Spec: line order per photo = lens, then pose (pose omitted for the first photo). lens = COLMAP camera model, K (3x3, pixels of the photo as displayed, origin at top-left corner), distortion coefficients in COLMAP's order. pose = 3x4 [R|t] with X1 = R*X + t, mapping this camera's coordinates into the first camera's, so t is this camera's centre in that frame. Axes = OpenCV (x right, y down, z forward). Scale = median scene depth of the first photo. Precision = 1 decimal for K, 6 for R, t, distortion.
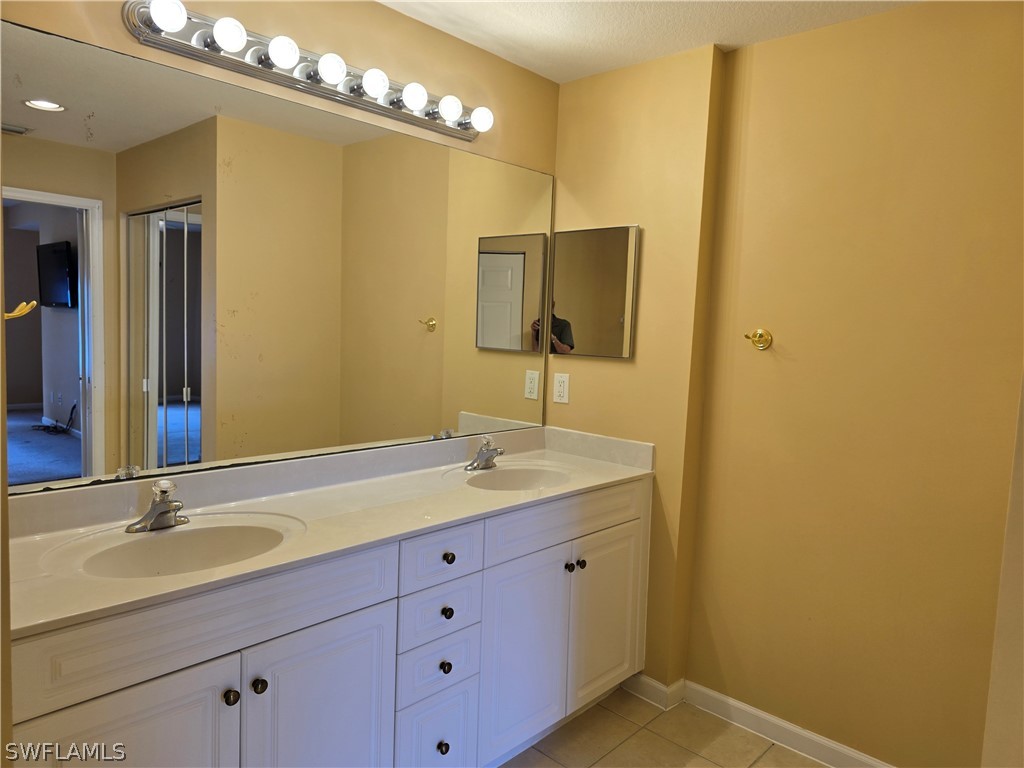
lens RADIAL K [[690.1, 0, 515.9], [0, 690.1, 386.1], [0, 0, 1]] dist [0.037680, -0.044039]
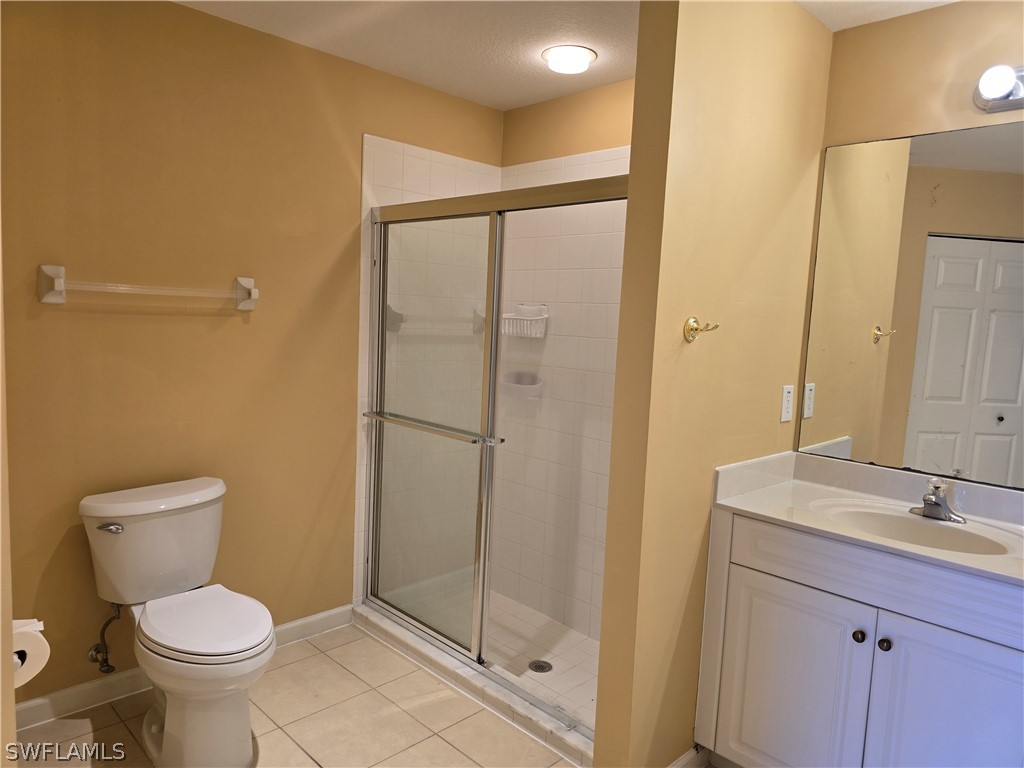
lens RADIAL K [[690.1, 0, 515.9], [0, 690.1, 386.1], [0, 0, 1]] dist [0.037680, -0.044039]
pose [[-0.027527, 0.059420, -0.997853, 0.697024], [-0.140713, 0.988062, 0.062718, 0.007346], [0.989668, 0.142138, -0.018837, 0.288377]]
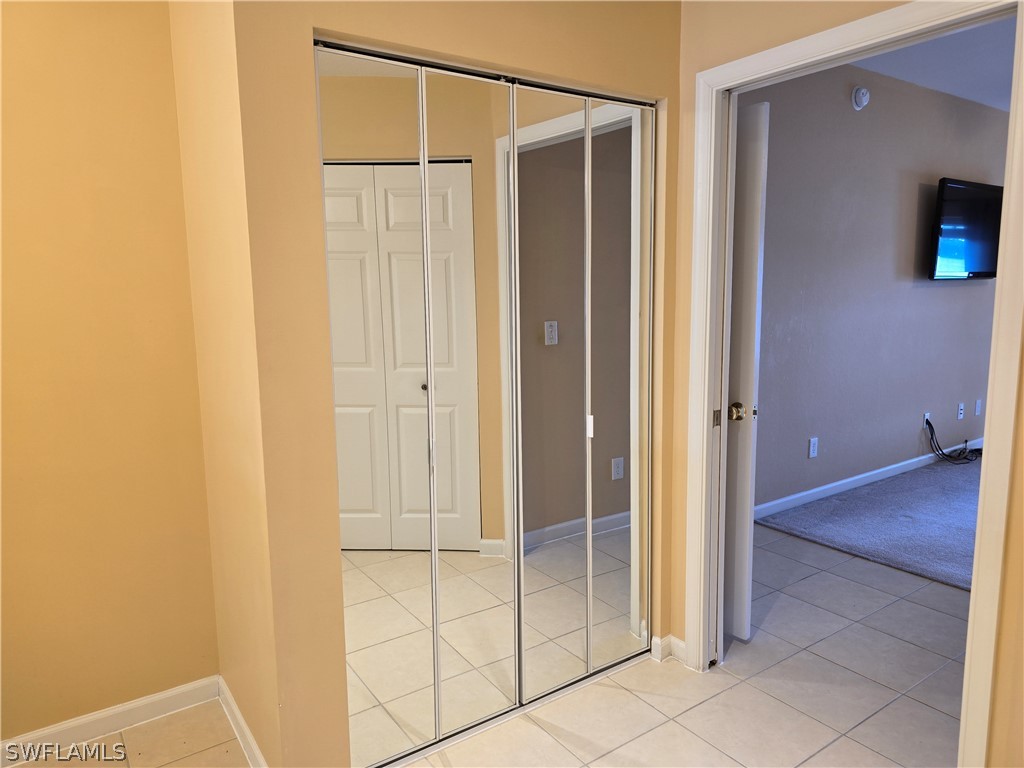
lens RADIAL K [[690.1, 0, 515.9], [0, 690.1, 386.1], [0, 0, 1]] dist [0.037680, -0.044039]
pose [[-0.208843, 0.096694, -0.973157, 0.020976], [-0.086327, 0.989393, 0.116833, -0.231525], [0.974131, 0.108410, -0.198281, 2.719312]]
